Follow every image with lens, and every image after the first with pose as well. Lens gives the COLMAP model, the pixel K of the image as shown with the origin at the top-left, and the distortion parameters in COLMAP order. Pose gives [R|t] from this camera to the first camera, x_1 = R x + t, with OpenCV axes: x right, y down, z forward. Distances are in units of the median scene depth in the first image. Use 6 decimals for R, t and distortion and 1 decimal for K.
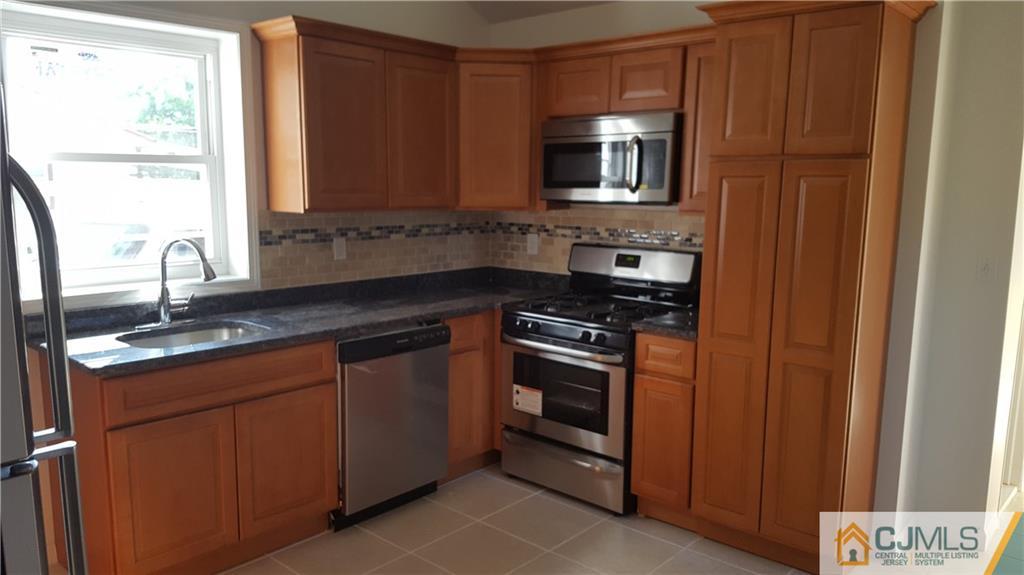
lens RADIAL K [[765.0, 0, 512.3], [0, 765.0, 316.8], [0, 0, 1]] dist [0.114970, -0.230398]
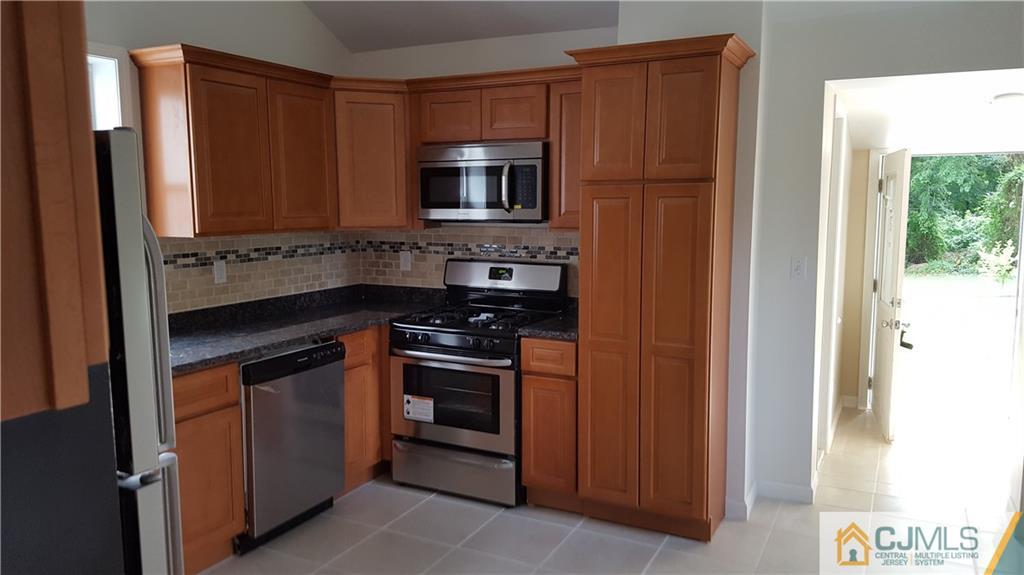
lens RADIAL K [[761.6, 0, 515.4], [0, 761.6, 302.1], [0, 0, 1]] dist [0.127605, -0.236484]
pose [[0.966711, -0.046782, 0.251557, -0.111767], [0.056239, 0.997950, -0.030532, 0.002316], [-0.249613, 0.043663, 0.967361, -0.059170]]
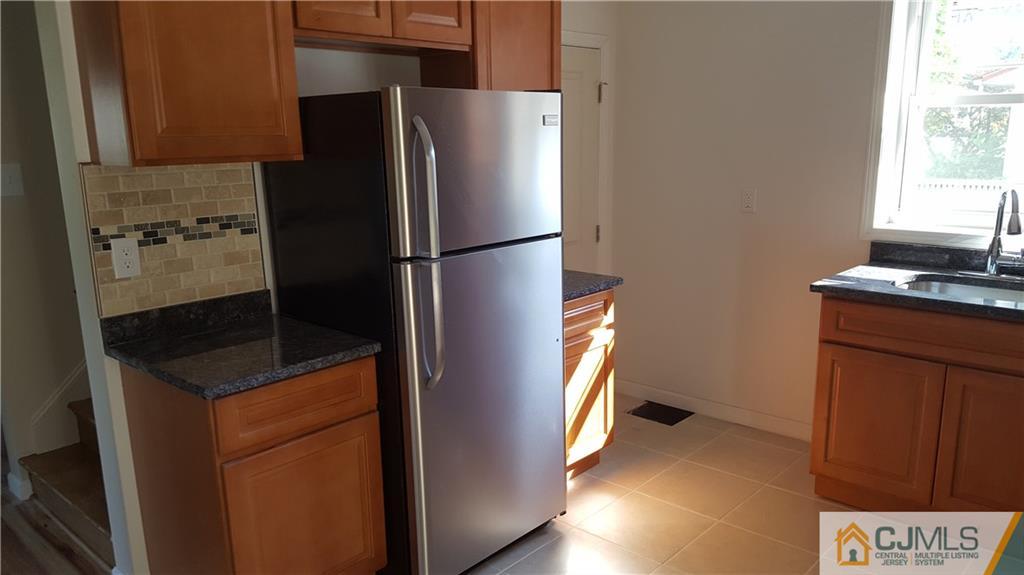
lens RADIAL K [[761.6, 0, 515.4], [0, 761.6, 302.1], [0, 0, 1]] dist [0.127605, -0.236484]
pose [[-0.031090, 0.210900, -0.977013, 0.425854], [-0.153958, 0.964810, 0.213165, -0.060251], [0.987588, 0.157047, 0.002474, 0.362358]]
